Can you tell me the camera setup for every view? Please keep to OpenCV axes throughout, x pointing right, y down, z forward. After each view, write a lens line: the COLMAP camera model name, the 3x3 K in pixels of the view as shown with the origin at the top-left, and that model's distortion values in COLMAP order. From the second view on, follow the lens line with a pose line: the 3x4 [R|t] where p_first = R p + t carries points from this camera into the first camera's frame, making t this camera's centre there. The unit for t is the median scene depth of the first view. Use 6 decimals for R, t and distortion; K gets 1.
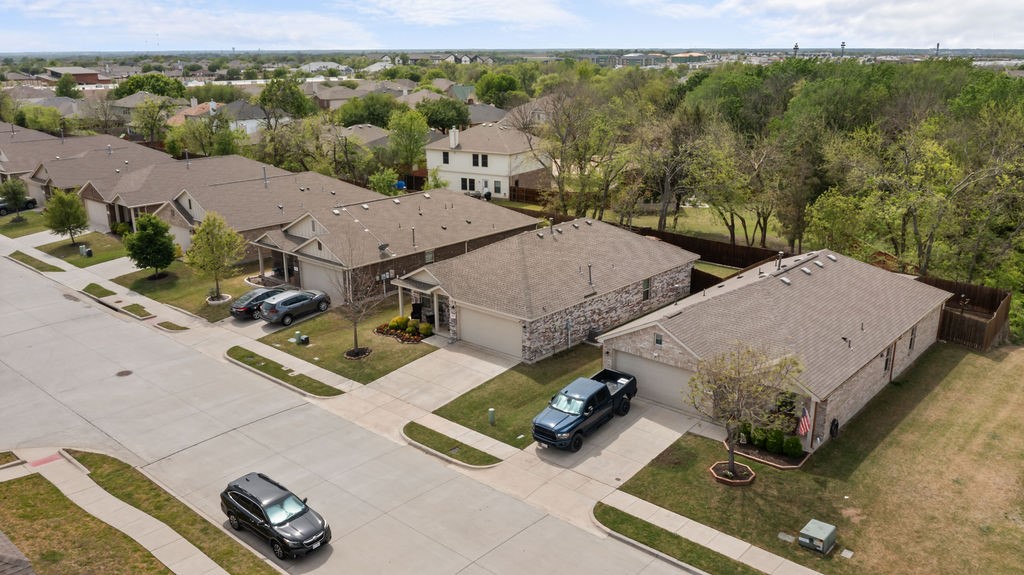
lens RADIAL K [[824.4, 0, 510.5], [0, 824.4, 258.7], [0, 0, 1]] dist [-0.021454, -0.003180]
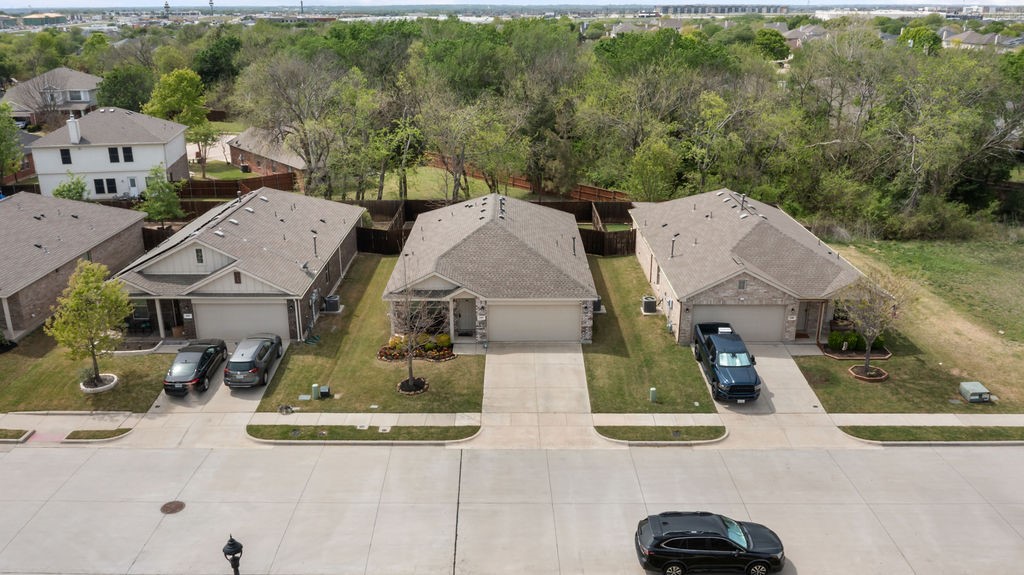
lens RADIAL K [[838.2, 0, 512.0], [0, 838.2, 287.5], [0, 0, 1]] dist [-0.022132, 0.002744]
pose [[0.754592, -0.210641, 0.621467, -0.583151], [0.163807, 0.977562, 0.132441, -0.076273], [-0.635420, 0.001862, 0.772165, 0.253132]]
